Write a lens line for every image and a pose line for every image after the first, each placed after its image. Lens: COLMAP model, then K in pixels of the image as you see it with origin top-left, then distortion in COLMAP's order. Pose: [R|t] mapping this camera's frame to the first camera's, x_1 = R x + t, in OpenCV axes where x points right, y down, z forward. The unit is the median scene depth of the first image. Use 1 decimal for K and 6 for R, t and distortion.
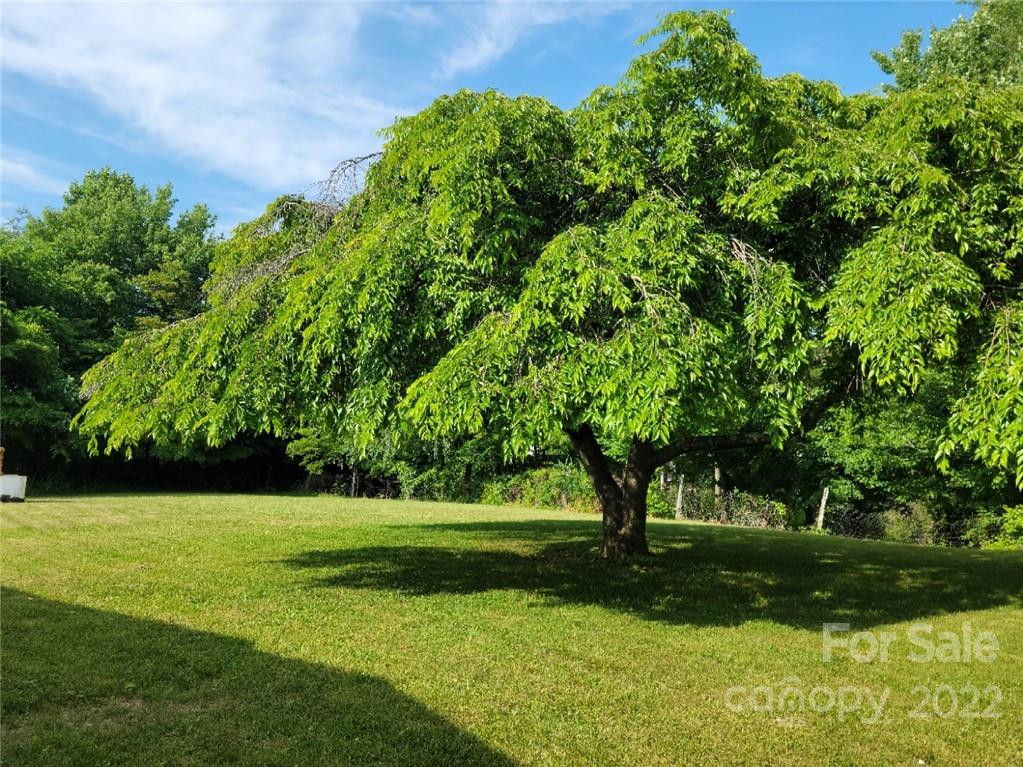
lens RADIAL K [[814.8, 0, 519.7], [0, 814.8, 374.4], [0, 0, 1]] dist [0.093093, -0.029916]
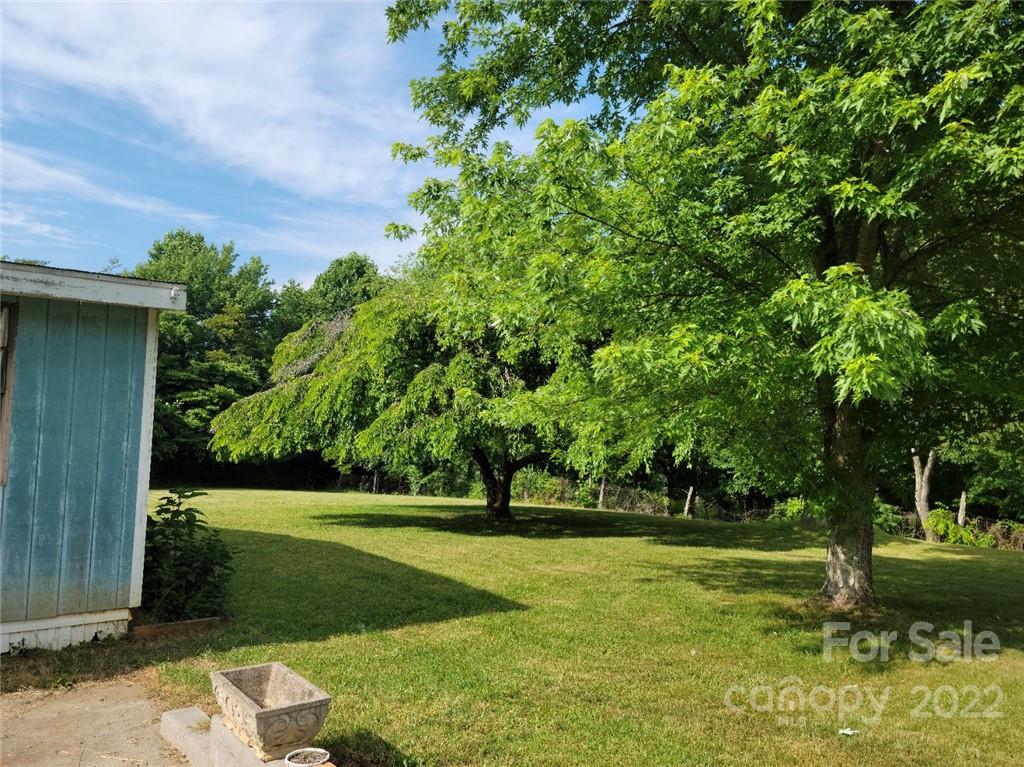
lens RADIAL K [[815.6, 0, 512.1], [0, 815.6, 386.8], [0, 0, 1]] dist [0.093093, -0.029916]
pose [[0.998466, 0.002727, -0.055296, 0.120360], [-0.002197, 0.999951, 0.009637, -0.040381], [0.055320, -0.009501, 0.998423, -0.368638]]
